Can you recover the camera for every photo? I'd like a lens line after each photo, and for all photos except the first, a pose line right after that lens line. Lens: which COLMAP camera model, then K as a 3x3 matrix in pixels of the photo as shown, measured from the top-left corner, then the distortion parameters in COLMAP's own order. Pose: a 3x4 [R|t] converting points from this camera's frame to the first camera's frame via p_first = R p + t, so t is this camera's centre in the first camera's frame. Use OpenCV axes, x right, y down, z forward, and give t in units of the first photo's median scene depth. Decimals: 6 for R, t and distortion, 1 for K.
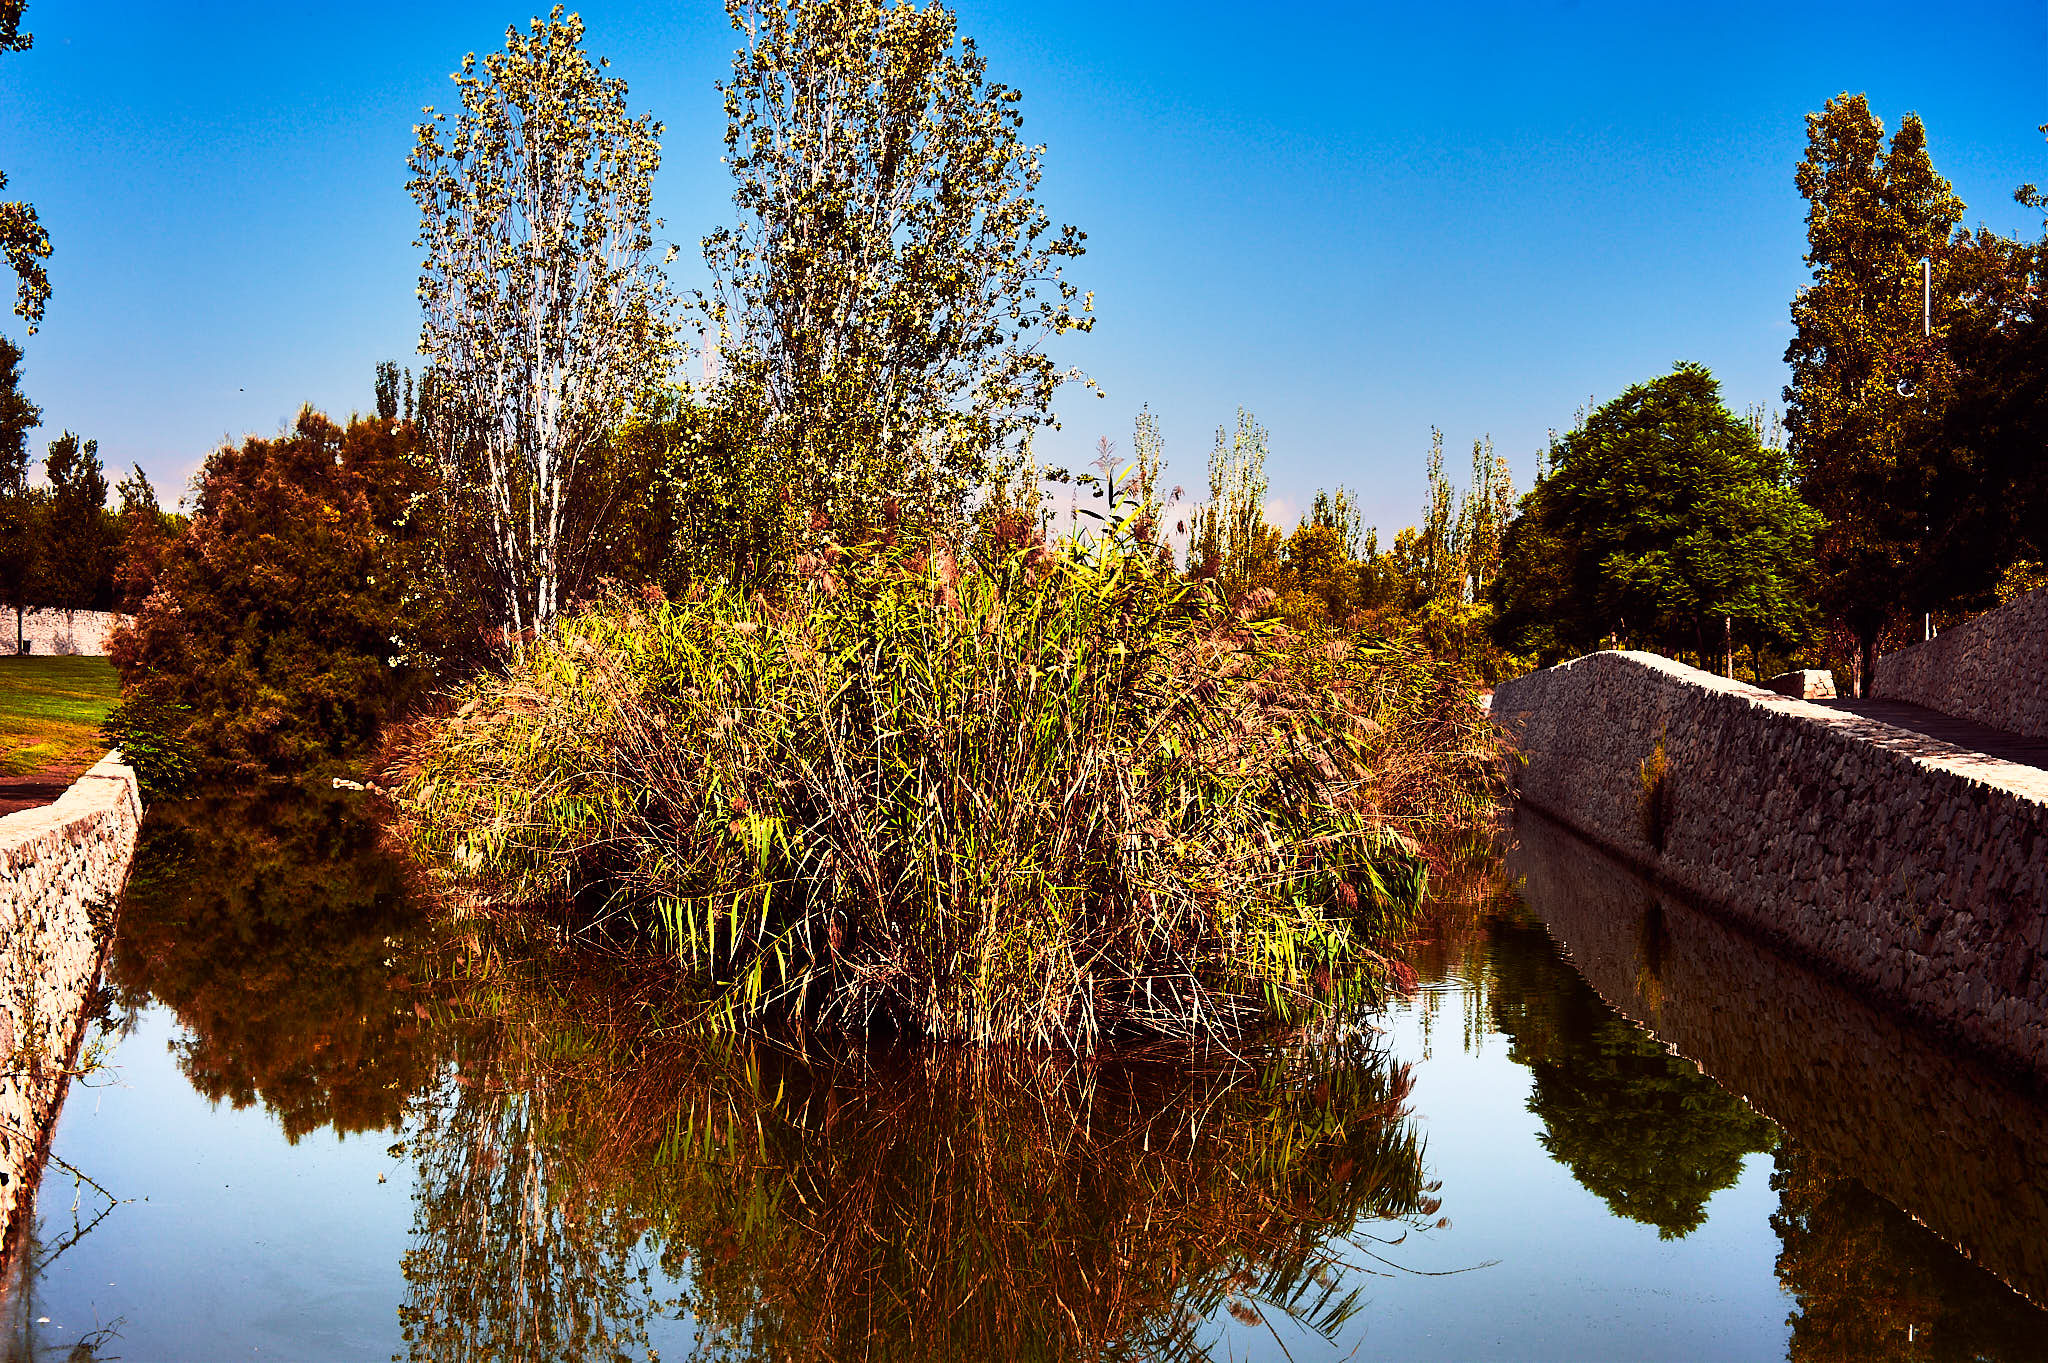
lens RADIAL K [[3028.0, 0, 1034.0], [0, 3028.0, 683.7], [0, 0, 1]] dist [-0.140041, 0.000000]
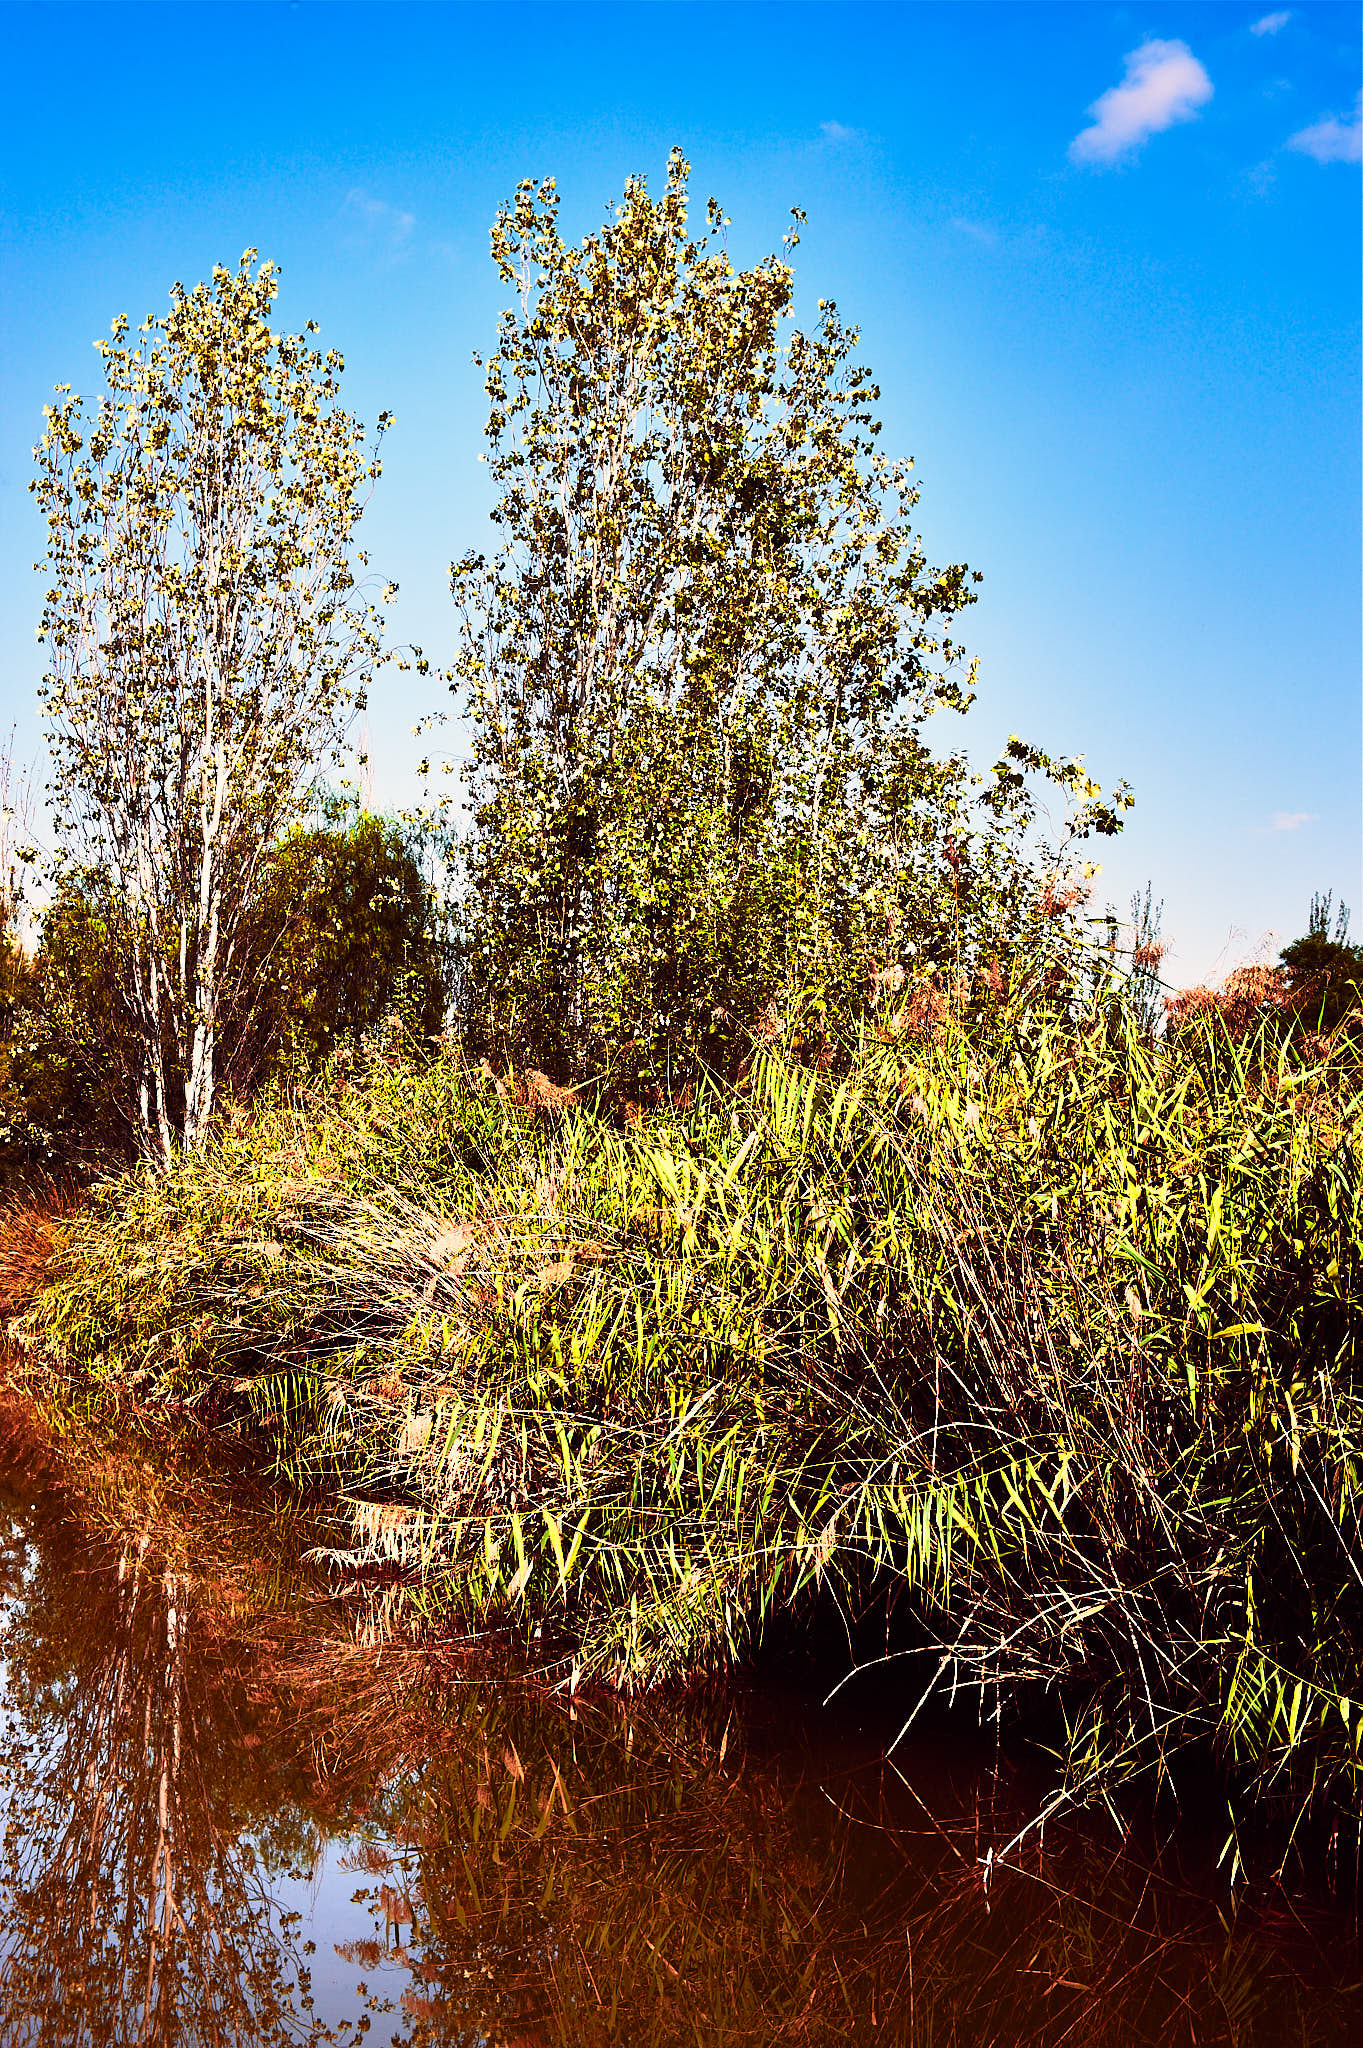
lens RADIAL K [[3028.0, 0, 677.3], [0, 3028.0, 1023.4], [0, 0, 1]] dist [-0.140041, 0.000000]
pose [[0.997351, 0.026535, 0.067733, -0.102540], [-0.023175, 0.998484, -0.049917, -0.002139], [-0.068954, 0.048215, 0.996454, 0.279211]]
